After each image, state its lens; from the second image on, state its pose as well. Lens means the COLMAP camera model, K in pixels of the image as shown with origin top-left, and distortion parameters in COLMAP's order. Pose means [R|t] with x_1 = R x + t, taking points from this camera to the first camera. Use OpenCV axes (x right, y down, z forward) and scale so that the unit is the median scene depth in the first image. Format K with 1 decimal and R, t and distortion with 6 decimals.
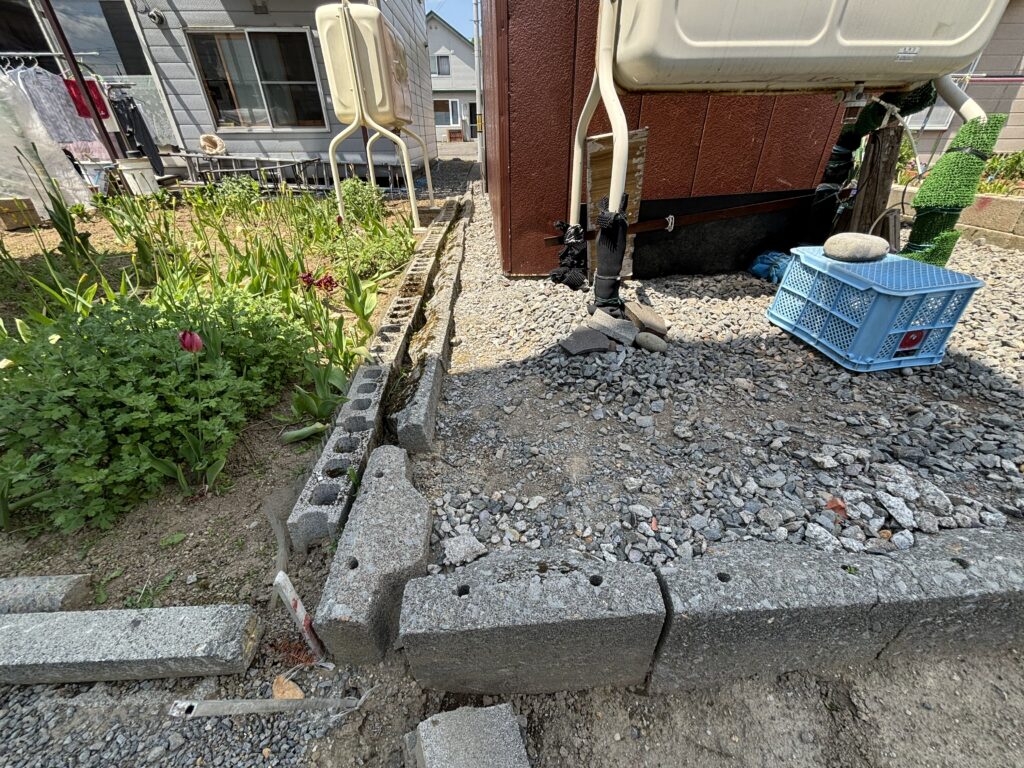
lens RADIAL K [[413.8, 0, 510.0], [0, 413.8, 386.1], [0, 0, 1]] dist [0.001348, 0.000644]
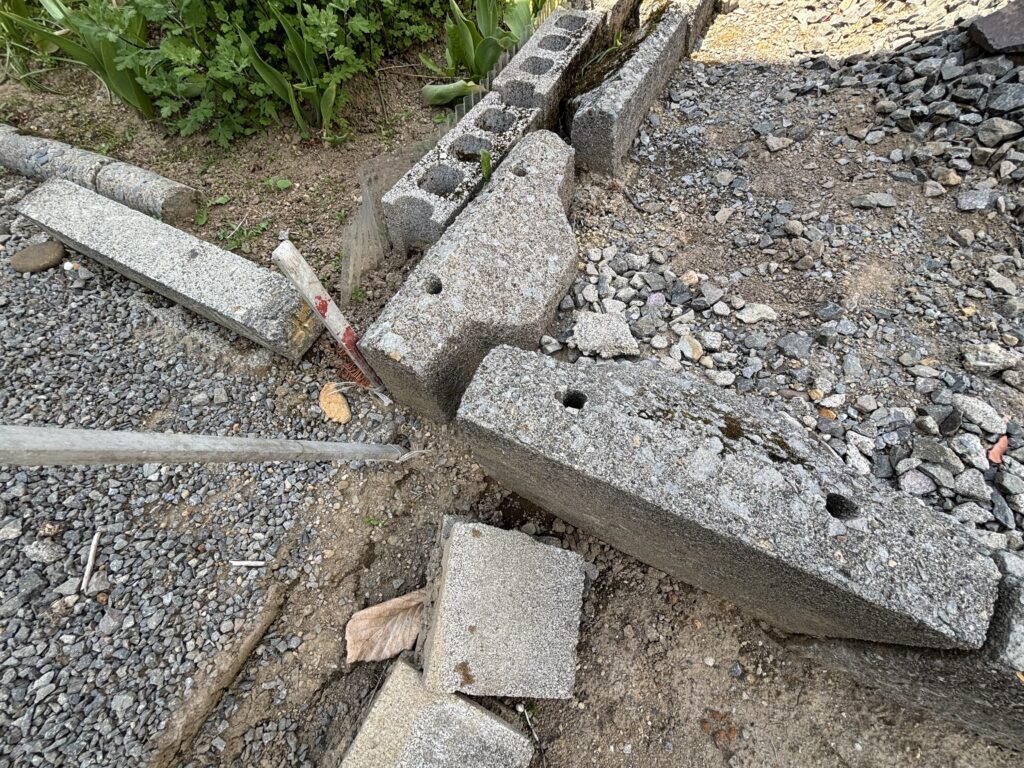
lens RADIAL K [[413.8, 0, 511.0], [0, 413.8, 385.8], [0, 0, 1]] dist [0.001348, 0.000644]
pose [[0.867008, 0.427786, -0.255531, -0.040924], [-0.245263, 0.812754, 0.528467, 0.158909], [0.433754, -0.395513, 0.809584, 0.402427]]
